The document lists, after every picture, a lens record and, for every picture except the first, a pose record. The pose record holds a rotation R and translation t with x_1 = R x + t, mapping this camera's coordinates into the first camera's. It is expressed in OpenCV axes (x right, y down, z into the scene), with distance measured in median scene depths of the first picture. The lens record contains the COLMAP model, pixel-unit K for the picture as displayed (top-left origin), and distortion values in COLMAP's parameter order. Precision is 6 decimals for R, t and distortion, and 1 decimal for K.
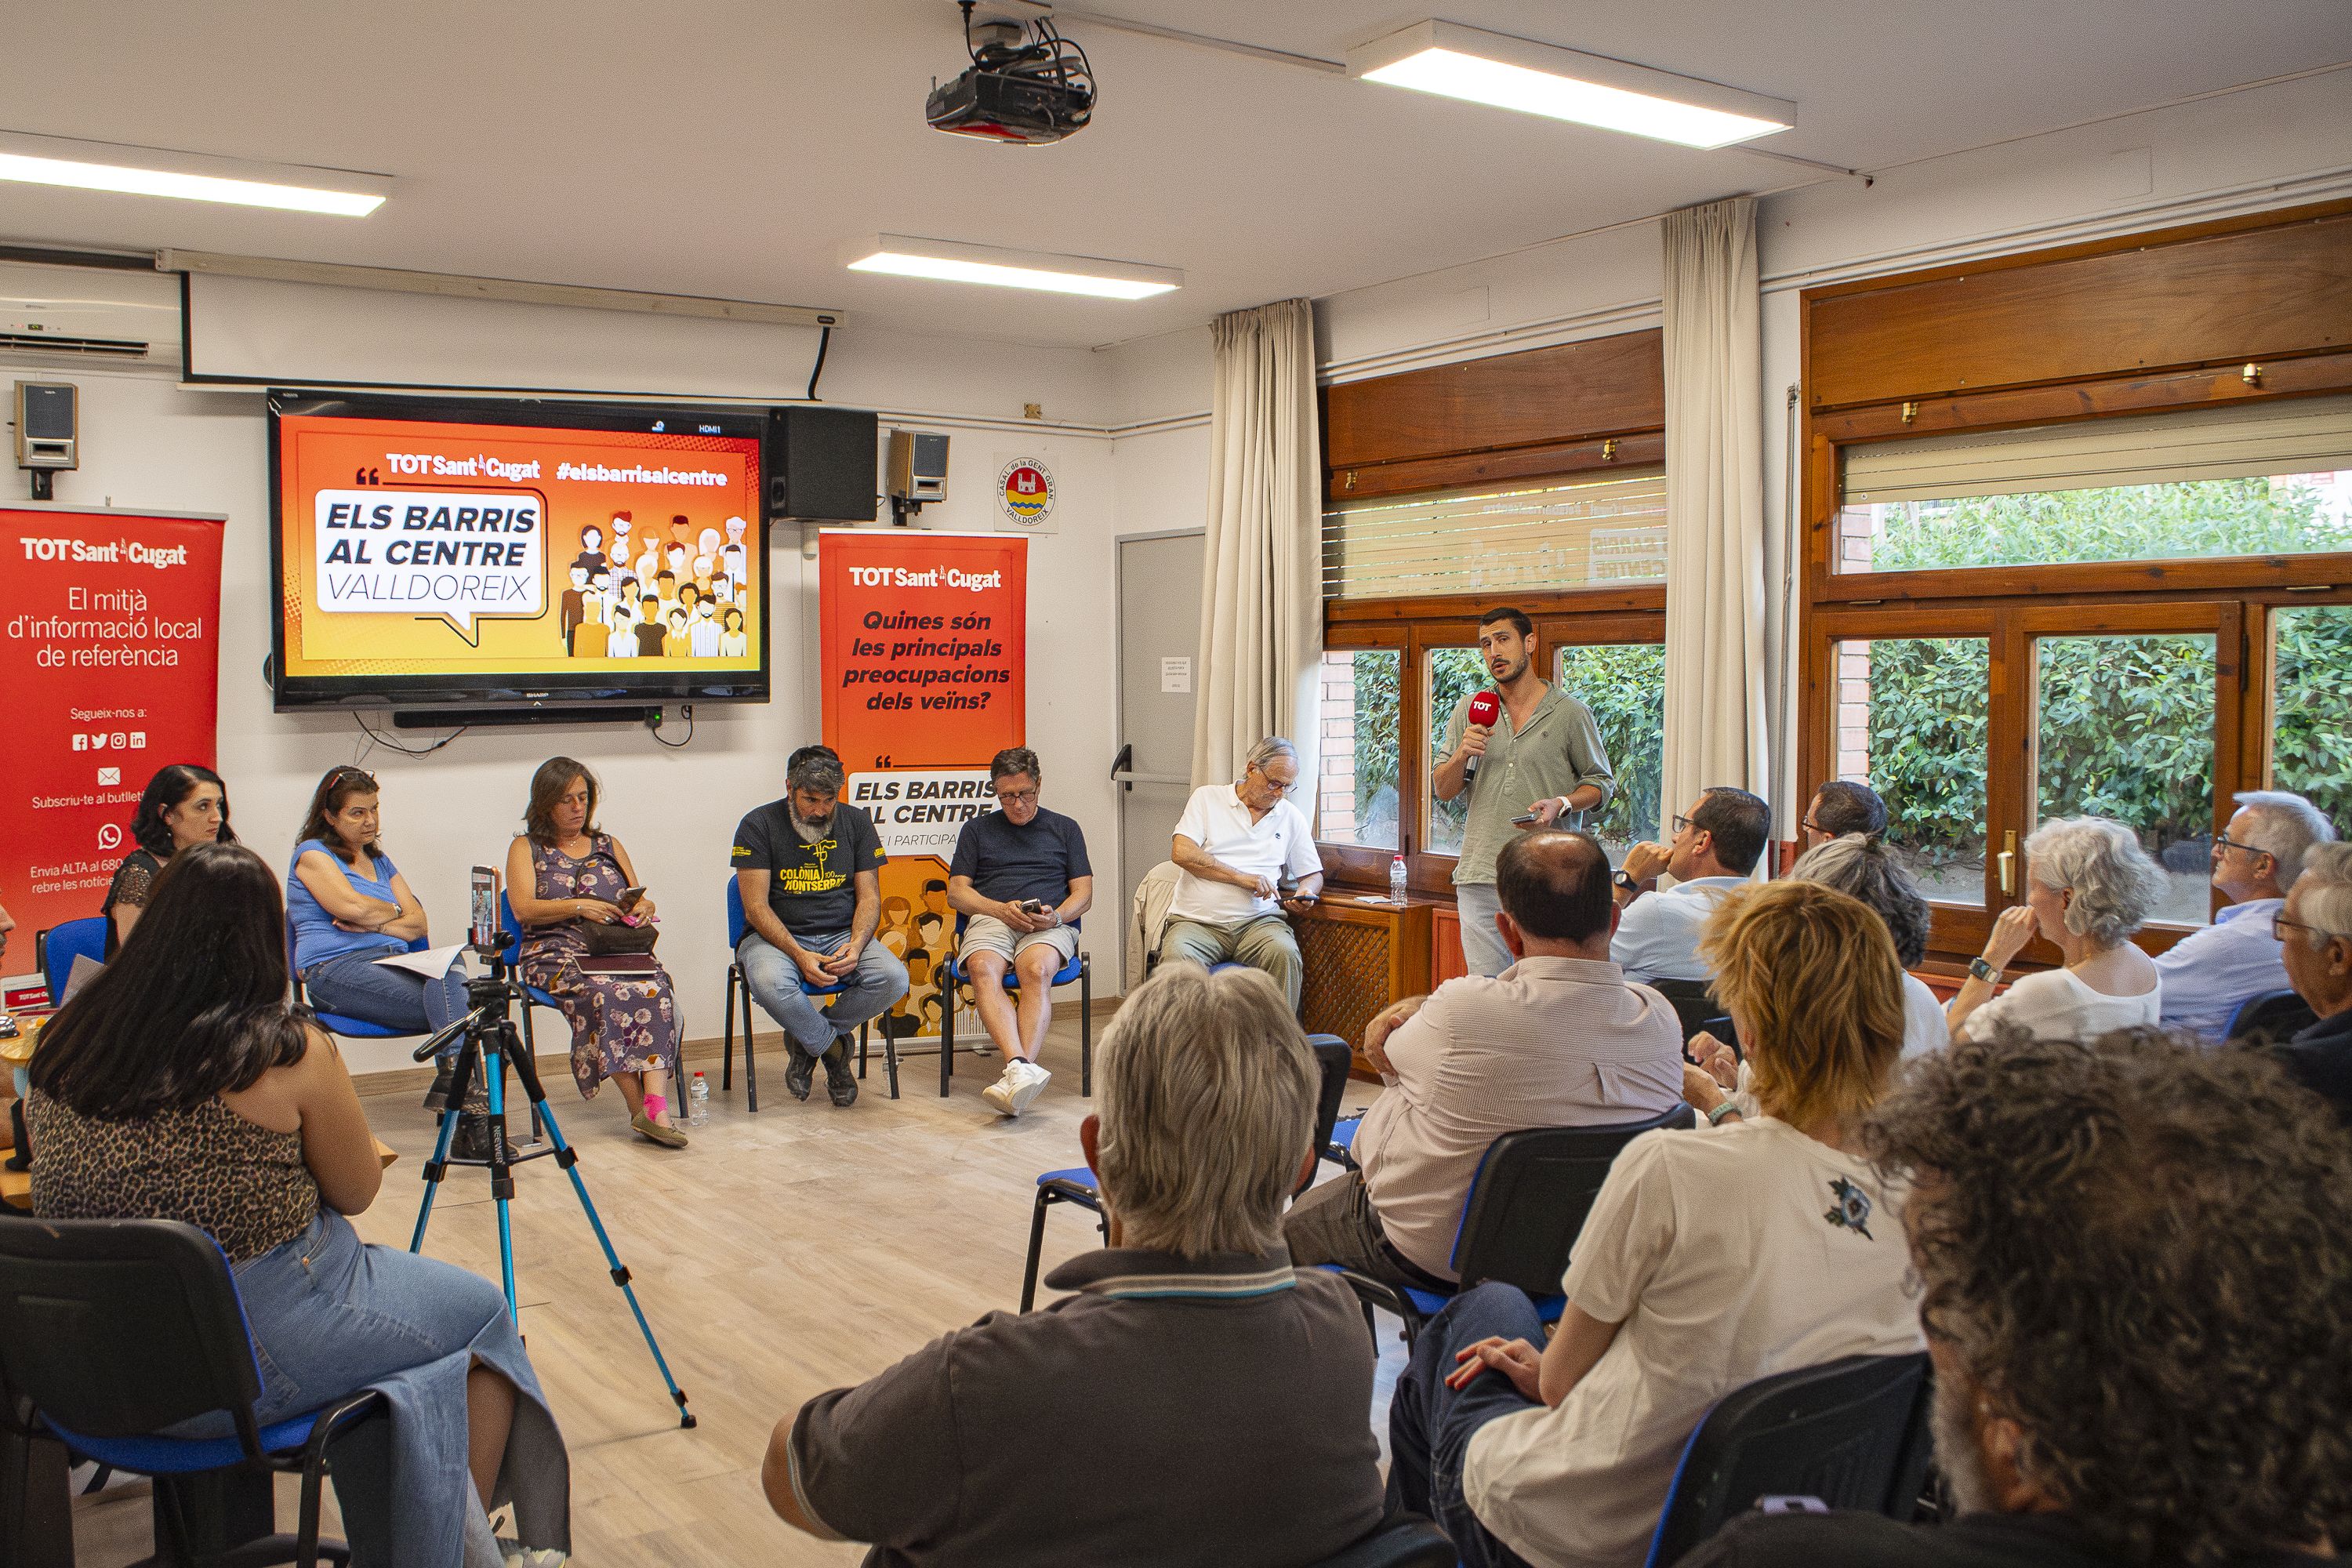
lens RADIAL K [[2106.1, 0, 1156.6], [0, 2106.1, 808.3], [0, 0, 1]] dist [-0.081649, 0.009038]
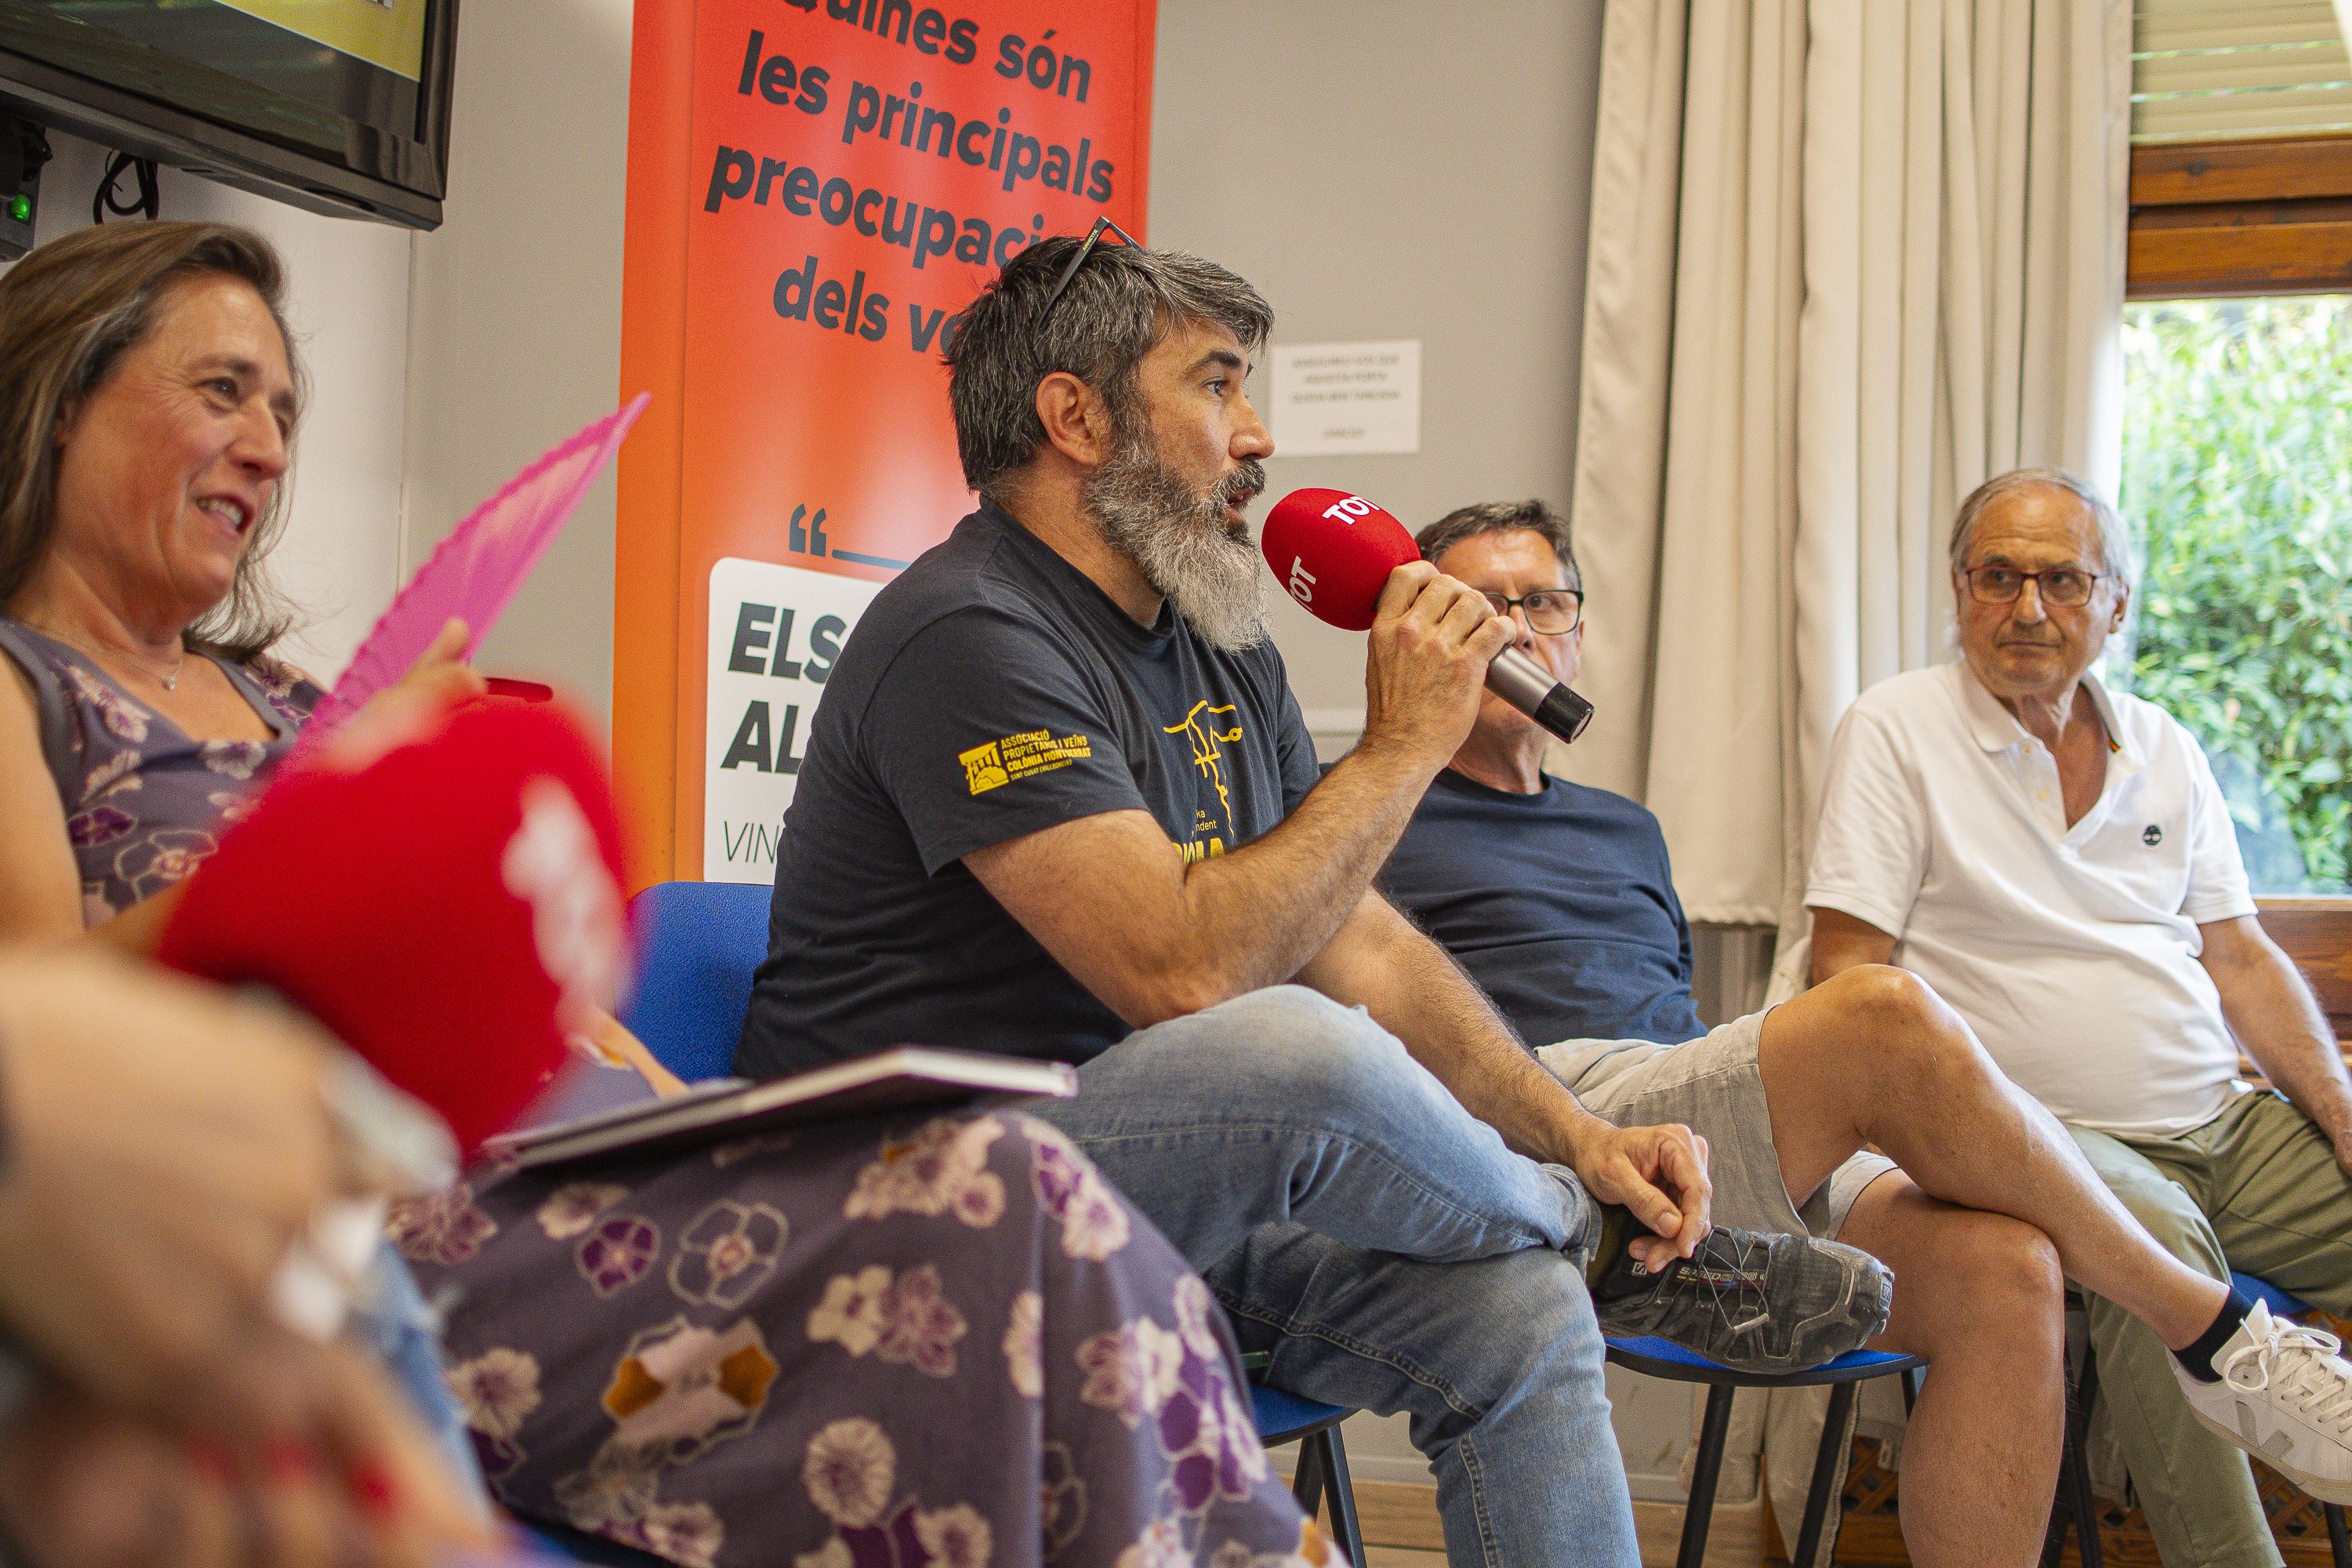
lens RADIAL K [[3586.9, 0, 1174.9], [0, 3586.9, 737.3], [0, 0, 1]] dist [-0.183174, 0.150553]
pose [[0.837186, 0.055729, 0.544071, -0.341026], [0.010312, 0.993010, -0.117582, 0.055922], [-0.546820, 0.104049, 0.830760, 0.656119]]
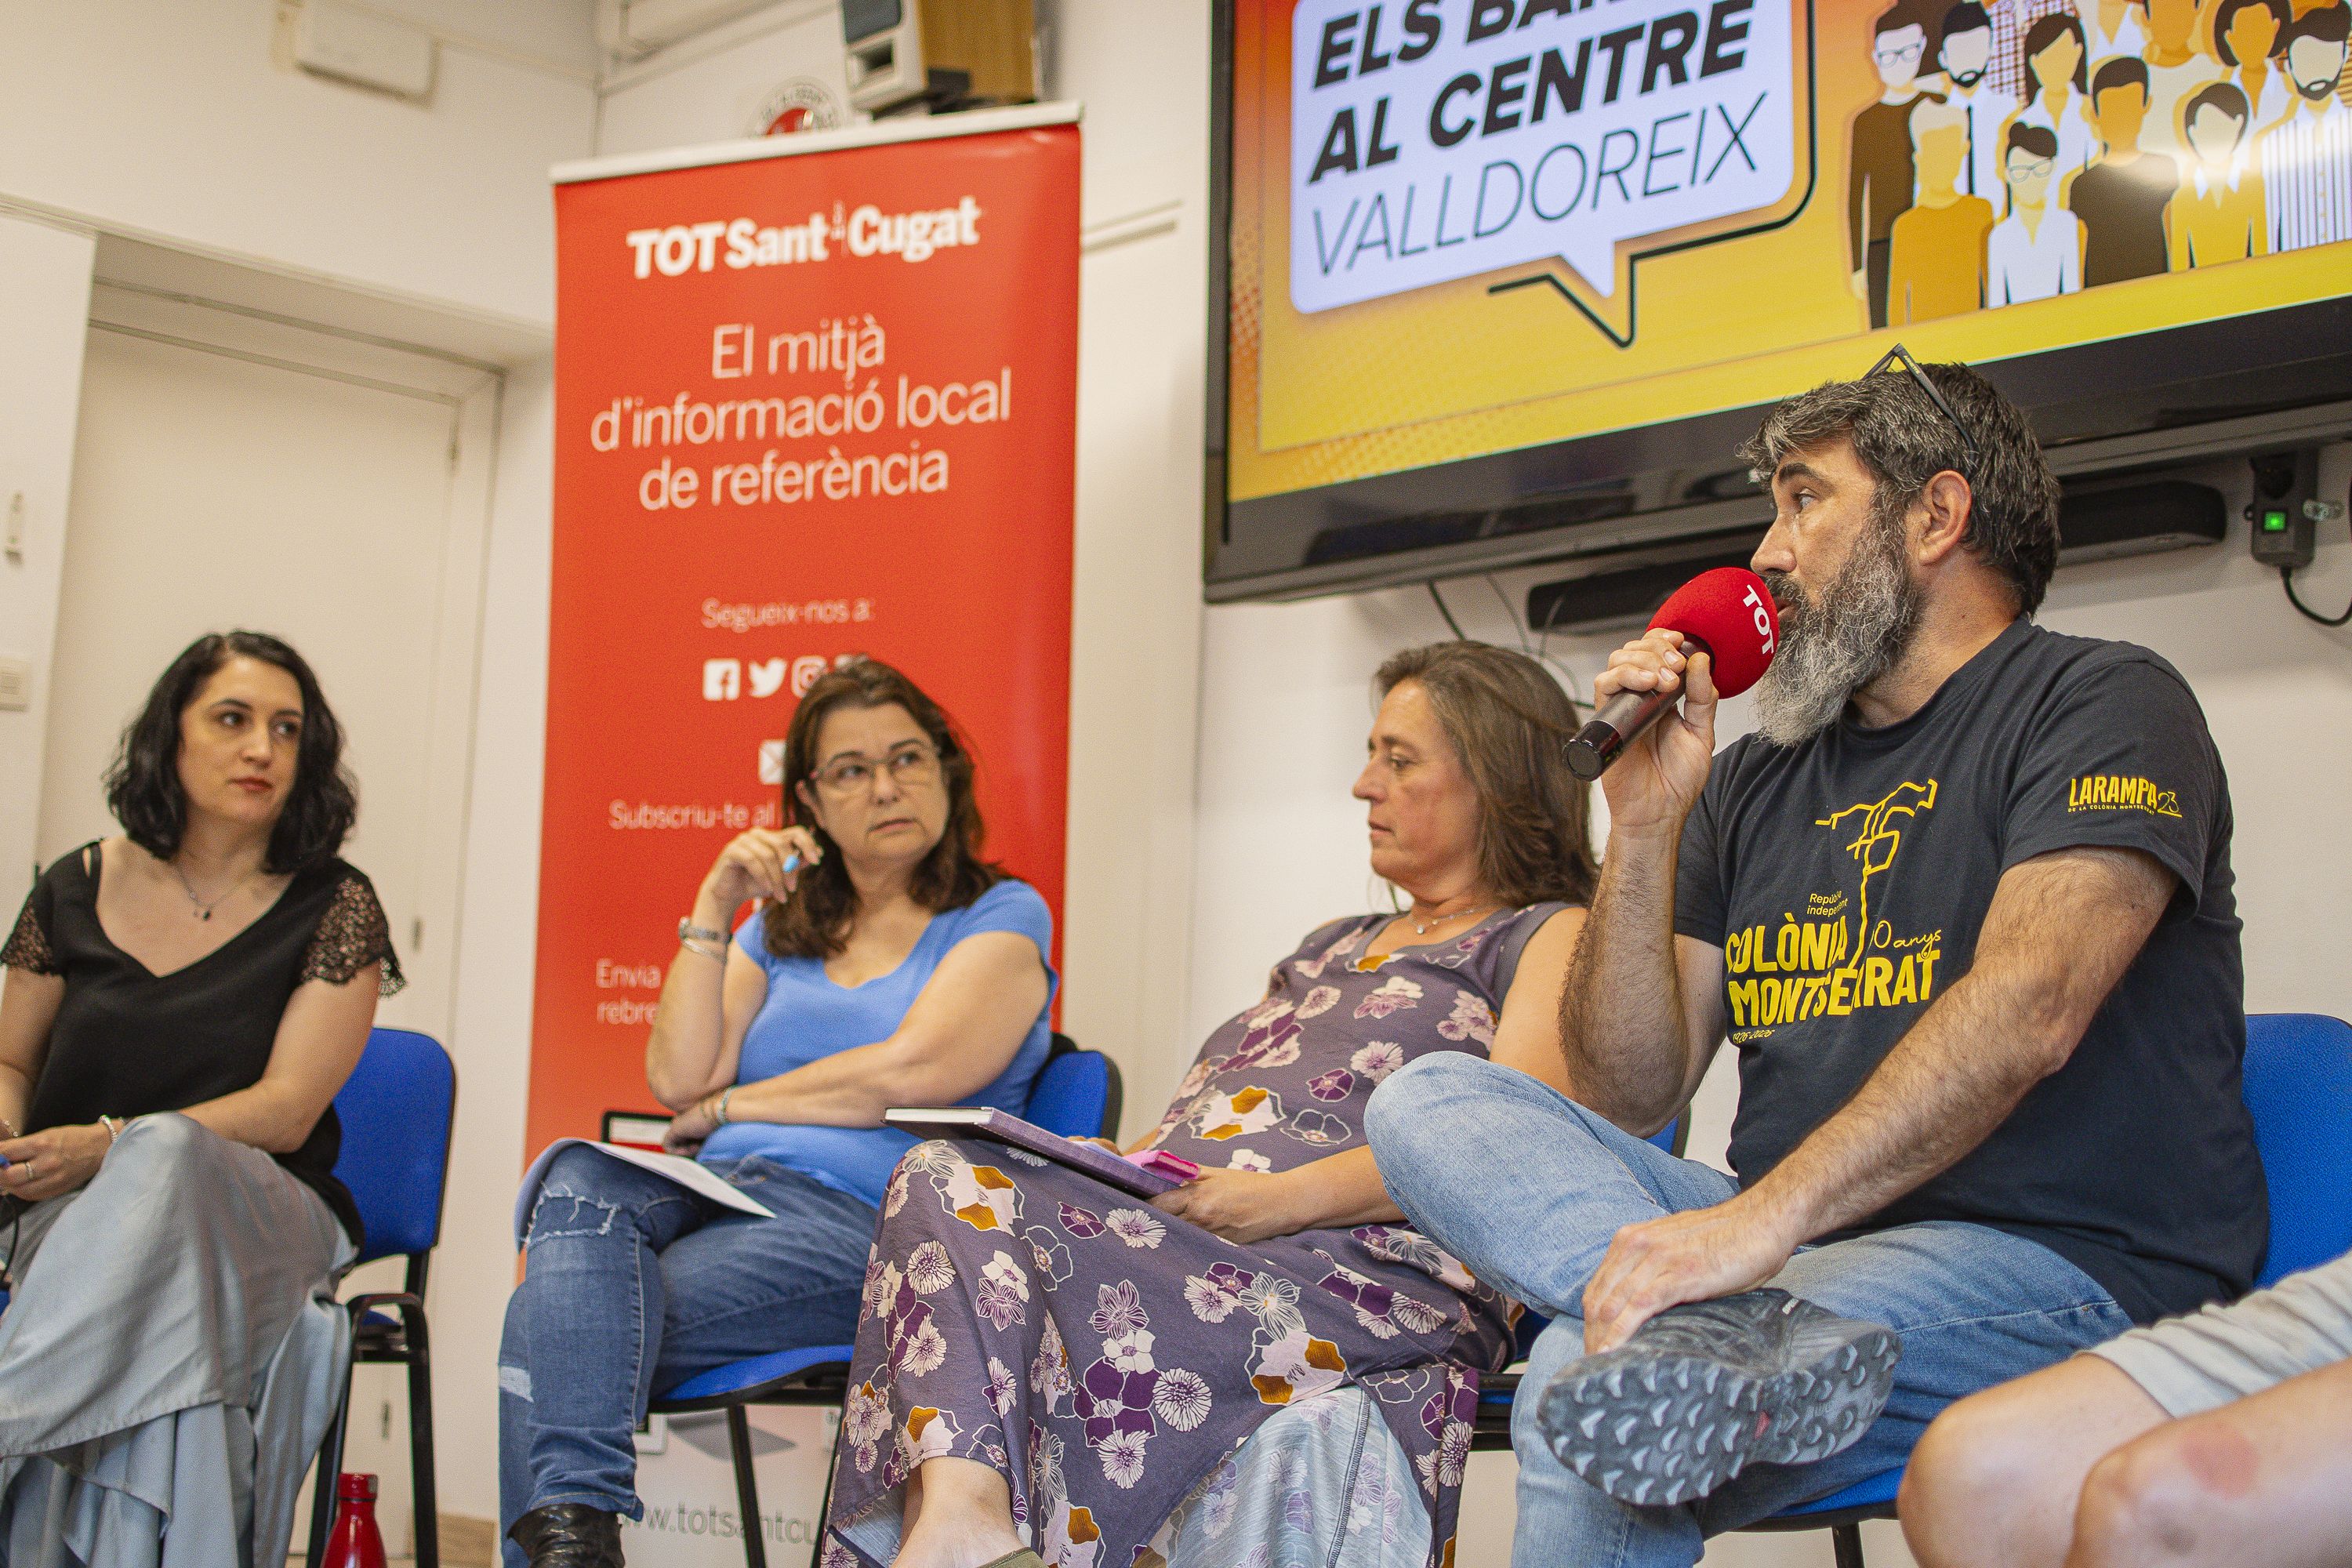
lens RADIAL K [[3622.6, 0, 1176.0], [0, 3622.6, 784.0], [0, 0, 1]] dist [-0.183324, 0.178505]
pose [[0.121579, -0.120448, -0.985247, 0.186249], [-0.110187, 0.984837, -0.133995, 0.065670], [0.986447, 0.124852, 0.106464, 0.841485]]
